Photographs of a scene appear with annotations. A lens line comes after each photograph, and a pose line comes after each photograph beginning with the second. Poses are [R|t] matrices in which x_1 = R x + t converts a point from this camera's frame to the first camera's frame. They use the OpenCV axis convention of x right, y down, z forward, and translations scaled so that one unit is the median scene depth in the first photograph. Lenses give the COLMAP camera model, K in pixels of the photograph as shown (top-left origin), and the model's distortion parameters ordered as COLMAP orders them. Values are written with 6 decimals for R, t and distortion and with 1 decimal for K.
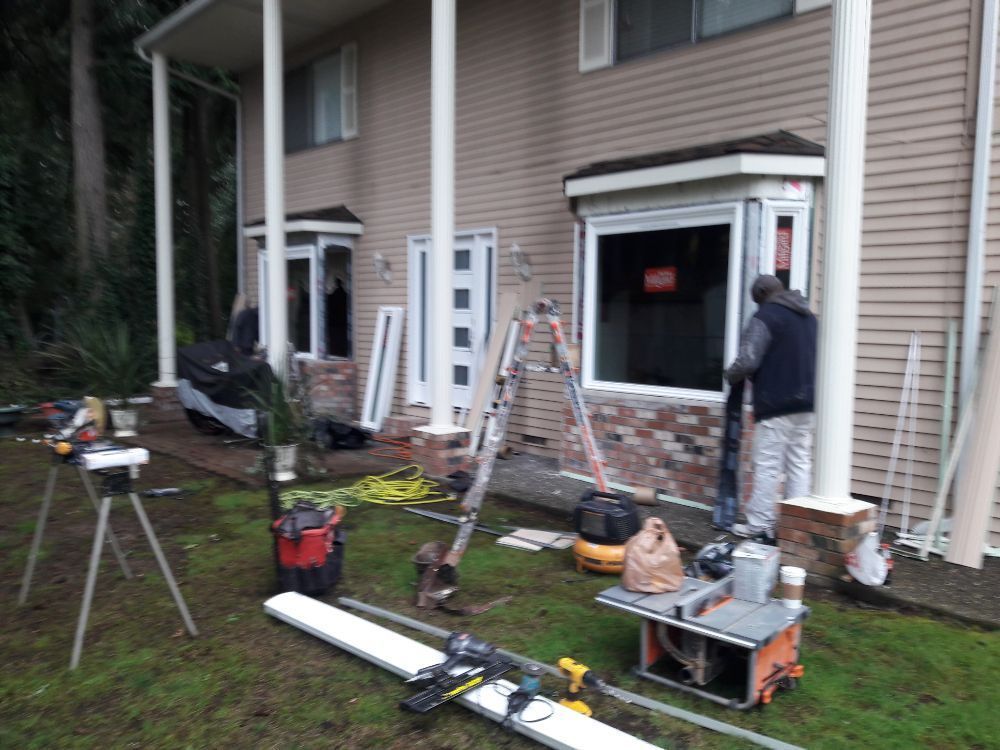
lens RADIAL K [[757.1, 0, 500.1], [0, 757.1, 377.6], [0, 0, 1]] dist [-0.000429, -0.008120]
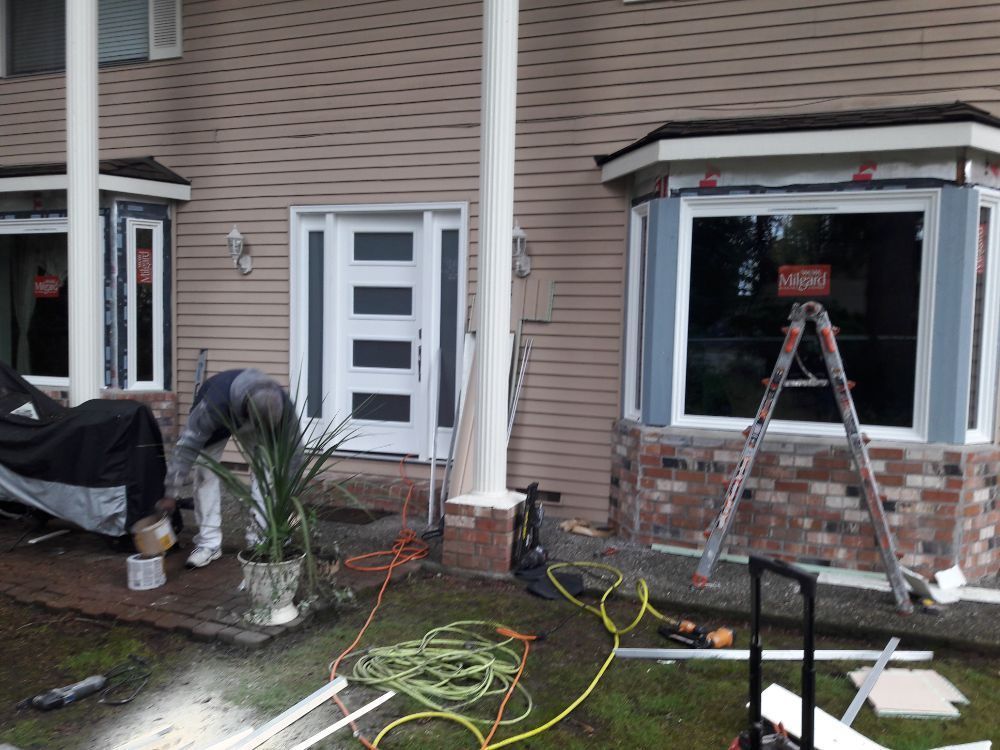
lens RADIAL K [[757.1, 0, 500.1], [0, 757.1, 371.2], [0, 0, 1]] dist [-0.000429, -0.008120]
pose [[0.899313, -0.016230, 0.437005, -0.354285], [0.023244, 0.999672, -0.010708, -0.034734], [-0.436688, 0.019788, 0.899395, 0.409440]]
